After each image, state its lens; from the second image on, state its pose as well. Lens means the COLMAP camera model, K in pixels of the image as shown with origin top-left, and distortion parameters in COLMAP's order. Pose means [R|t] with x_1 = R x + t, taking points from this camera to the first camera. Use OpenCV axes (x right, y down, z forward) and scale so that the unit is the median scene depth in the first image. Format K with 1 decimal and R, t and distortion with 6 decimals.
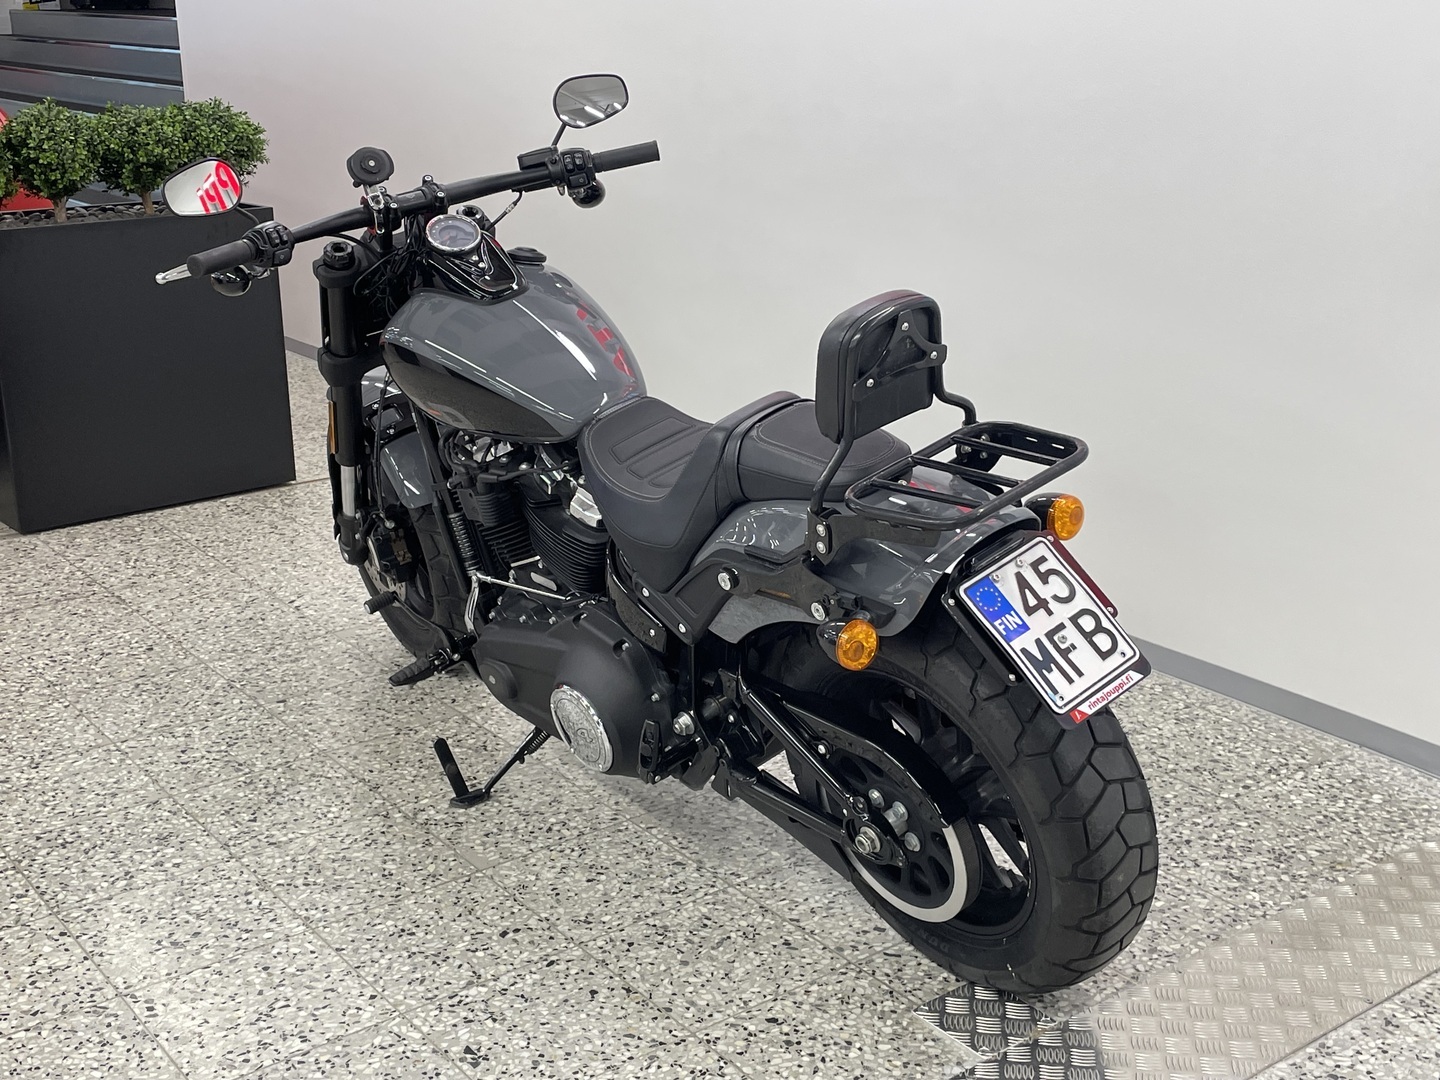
lens RADIAL K [[1742.6, 0, 721.7], [0, 1742.6, 534.6], [0, 0, 1]] dist [0.135414, -0.282907]
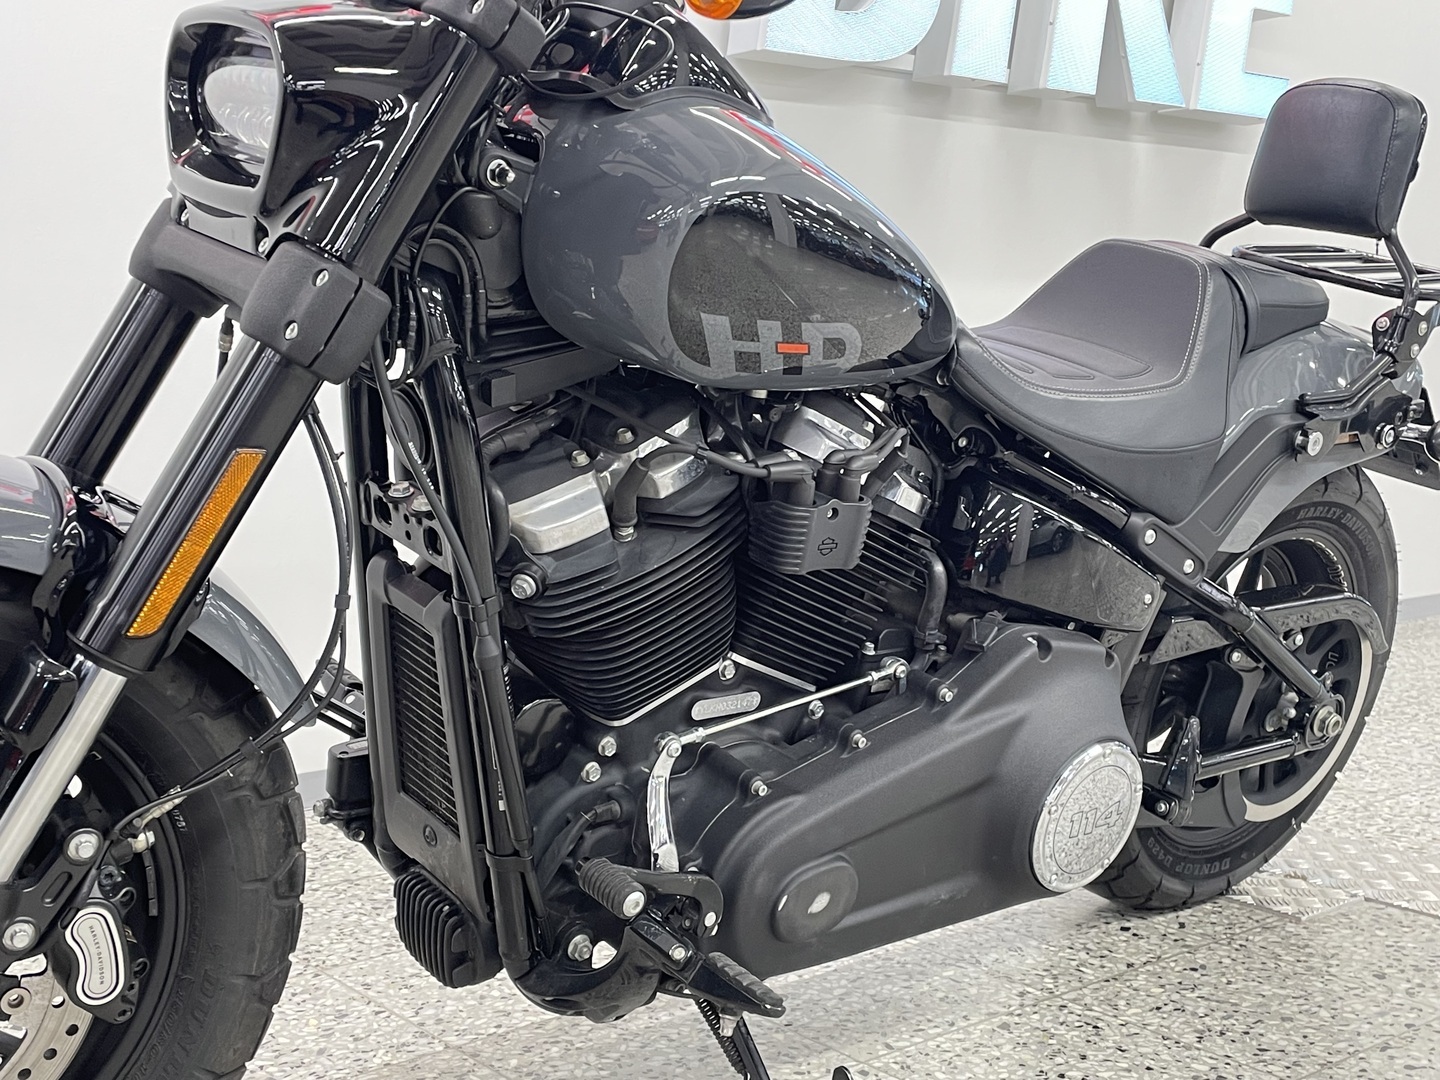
lens RADIAL K [[1742.6, 0, 721.7], [0, 1742.6, 534.6], [0, 0, 1]] dist [0.135414, -0.282907]
pose [[-0.033101, -0.093646, 0.995055, -0.647268], [0.300768, 0.948517, 0.099271, -0.076650], [-0.953123, 0.302566, -0.003231, 1.057862]]
